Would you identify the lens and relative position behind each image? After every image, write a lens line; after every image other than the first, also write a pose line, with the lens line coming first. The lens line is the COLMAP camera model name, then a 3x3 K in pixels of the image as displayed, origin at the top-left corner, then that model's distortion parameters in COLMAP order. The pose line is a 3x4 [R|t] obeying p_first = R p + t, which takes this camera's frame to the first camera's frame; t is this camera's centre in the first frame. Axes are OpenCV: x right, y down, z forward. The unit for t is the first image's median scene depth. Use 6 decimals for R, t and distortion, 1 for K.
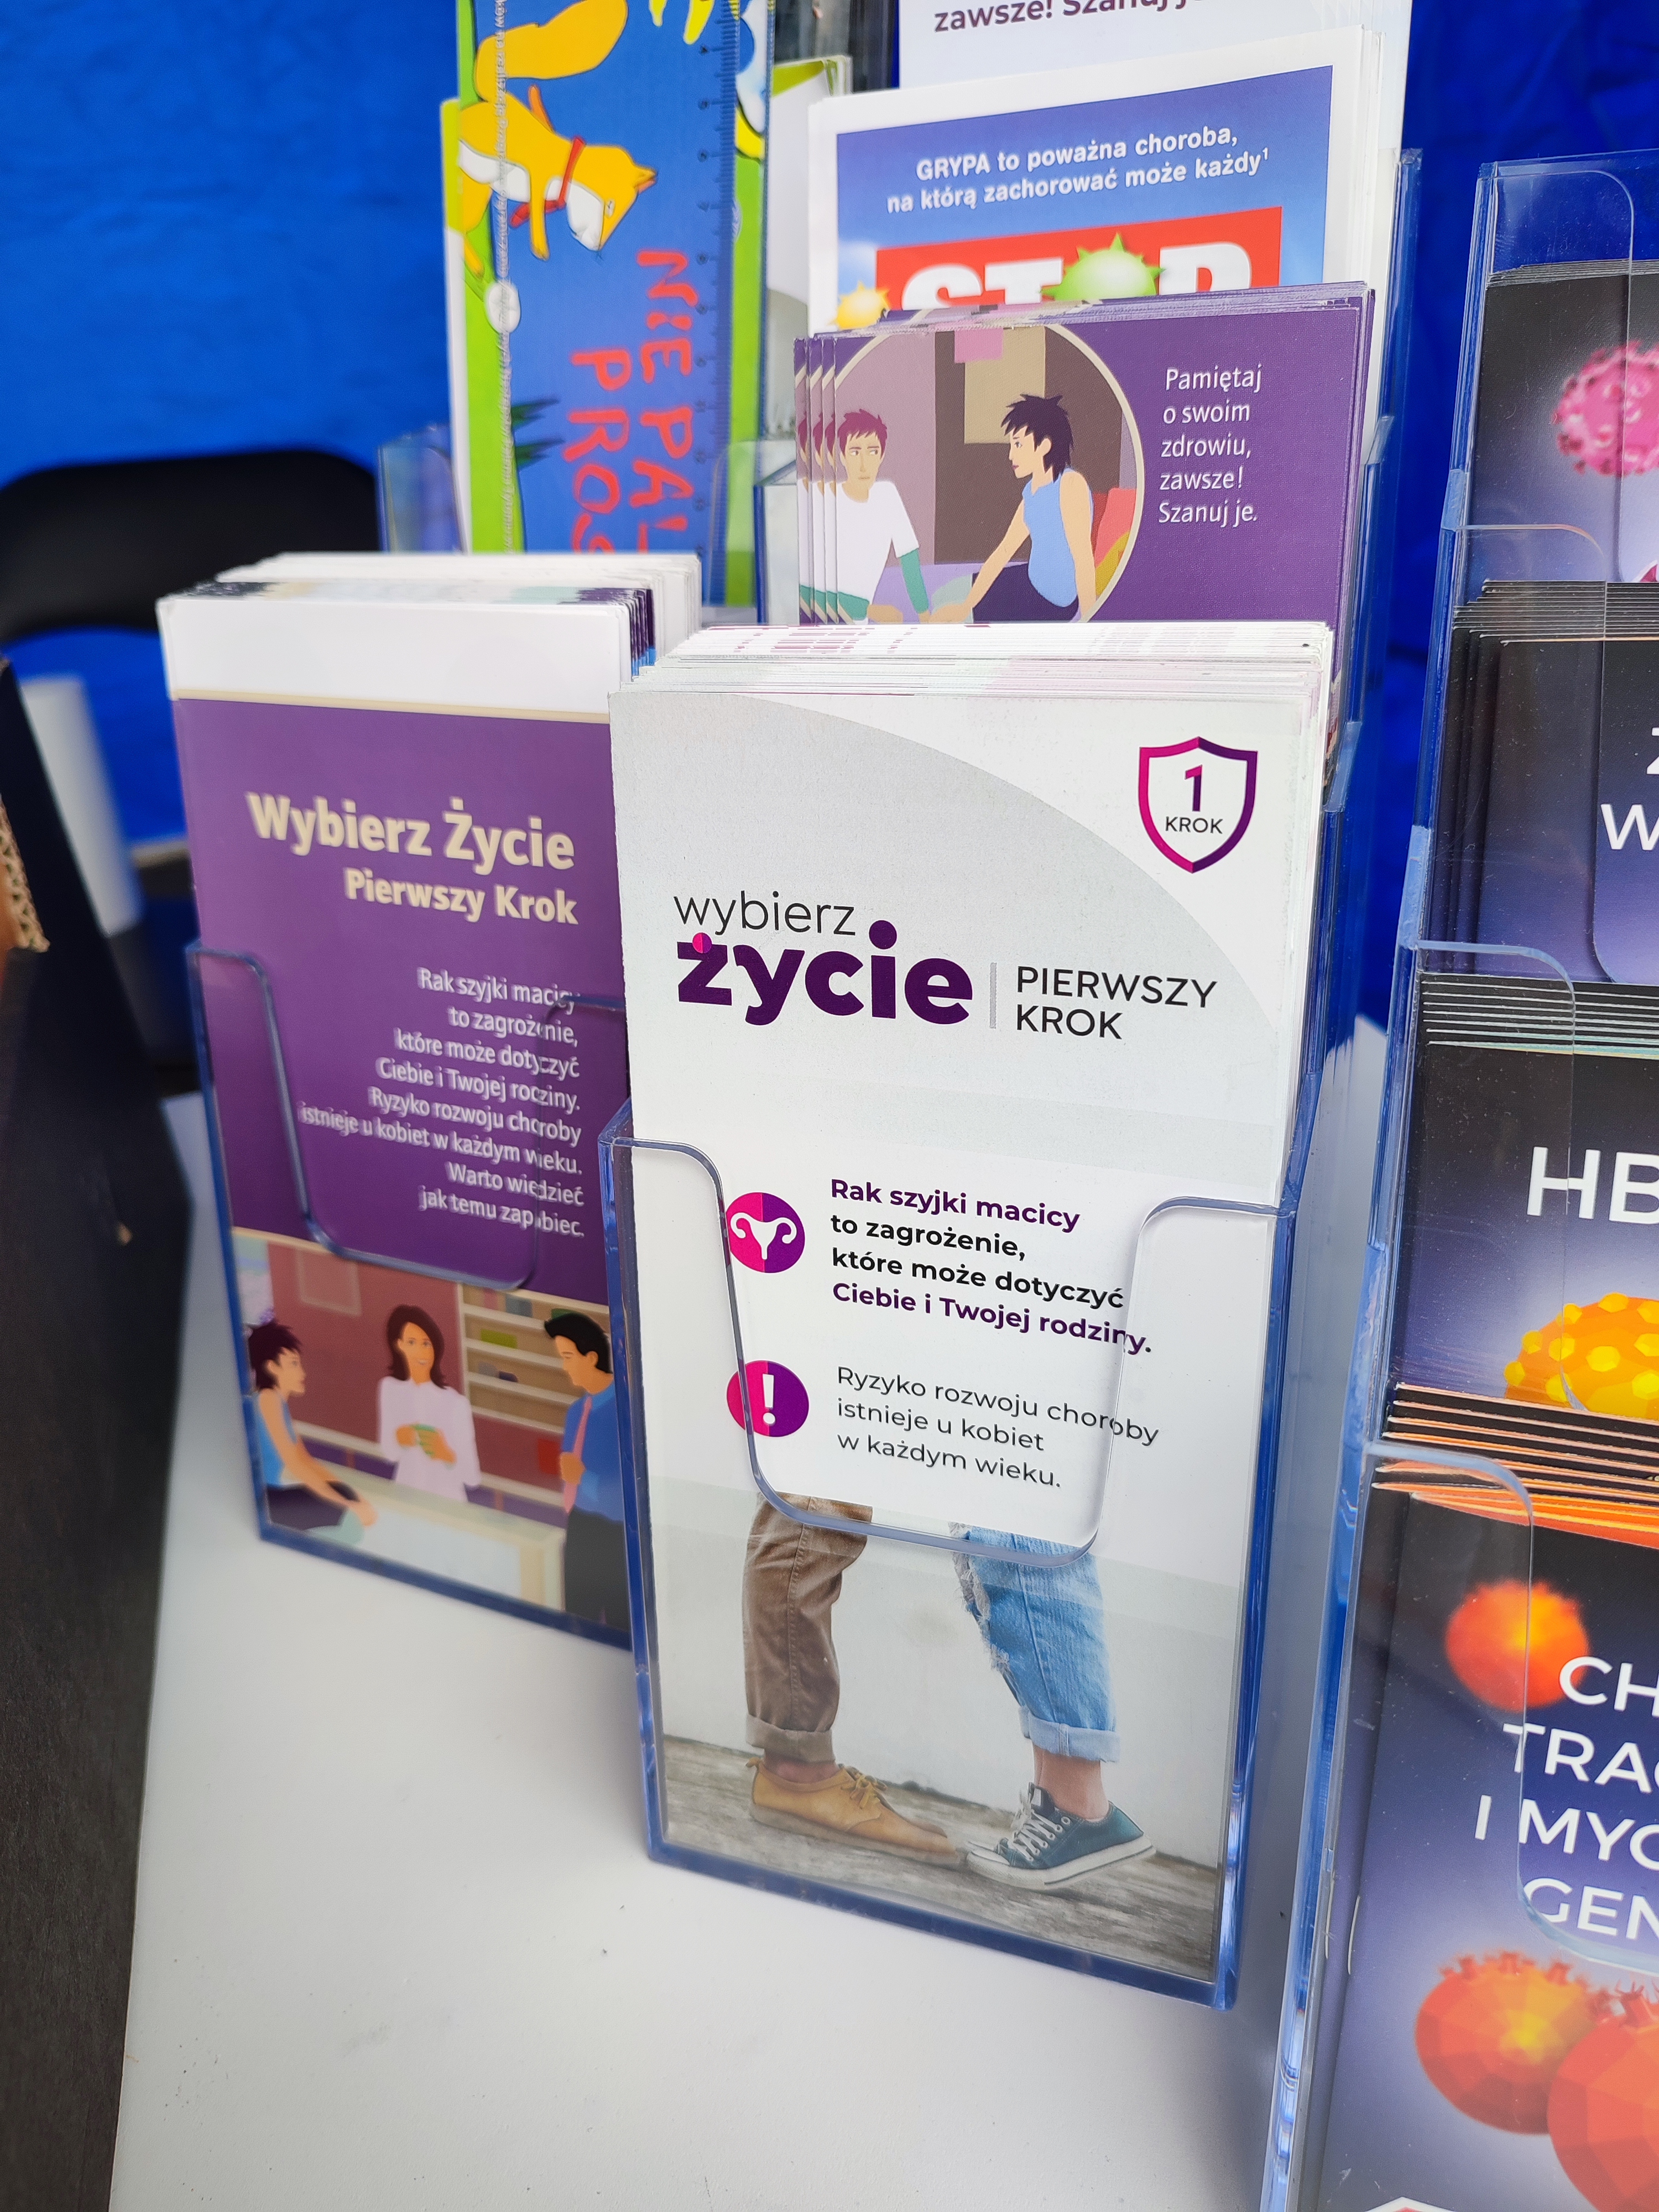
lens RADIAL K [[1546.4, 0, 819.5], [0, 1546.4, 1101.5], [0, 0, 1]] dist [-0.004183, -0.001463]
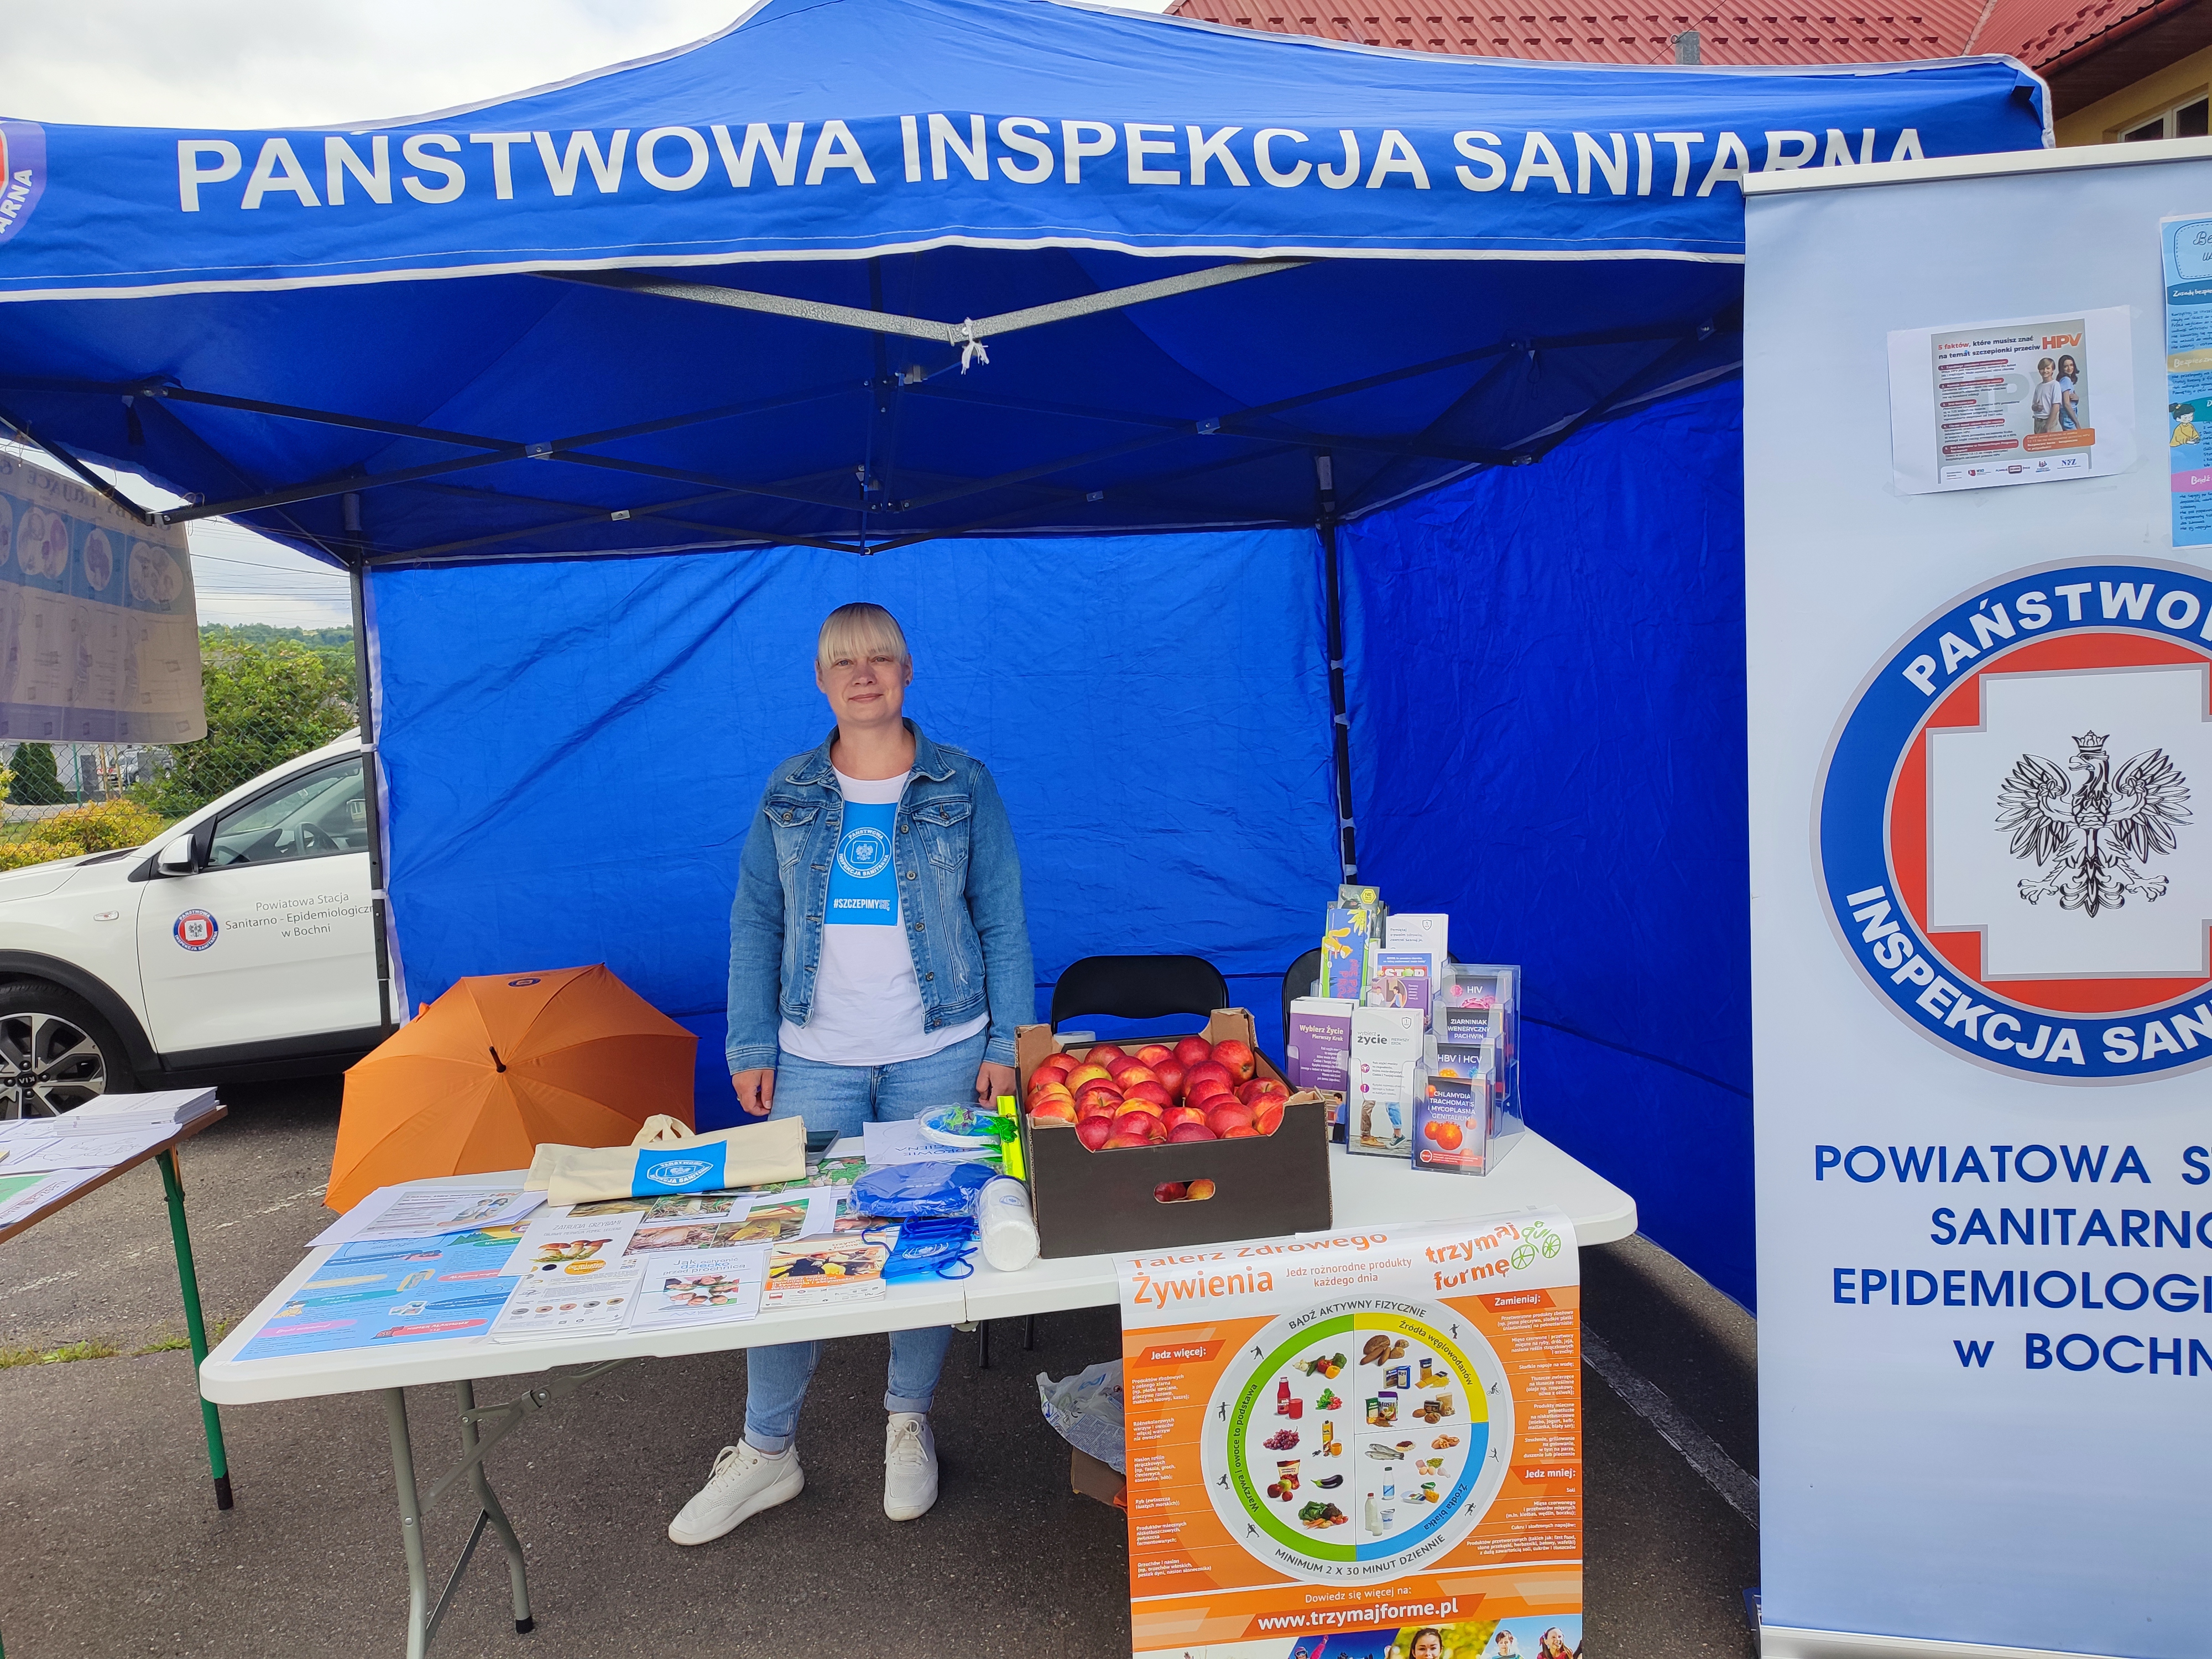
lens RADIAL K [[1546.4, 0, 1105.5], [0, 1546.4, 823.0], [0, 0, 1]] dist [-0.004183, -0.001463]
pose [[0.983943, 0.036029, -0.174810, -0.000483], [-0.108227, 0.899251, -0.423832, 2.631125], [0.141928, 0.435946, 0.888711, -7.474407]]
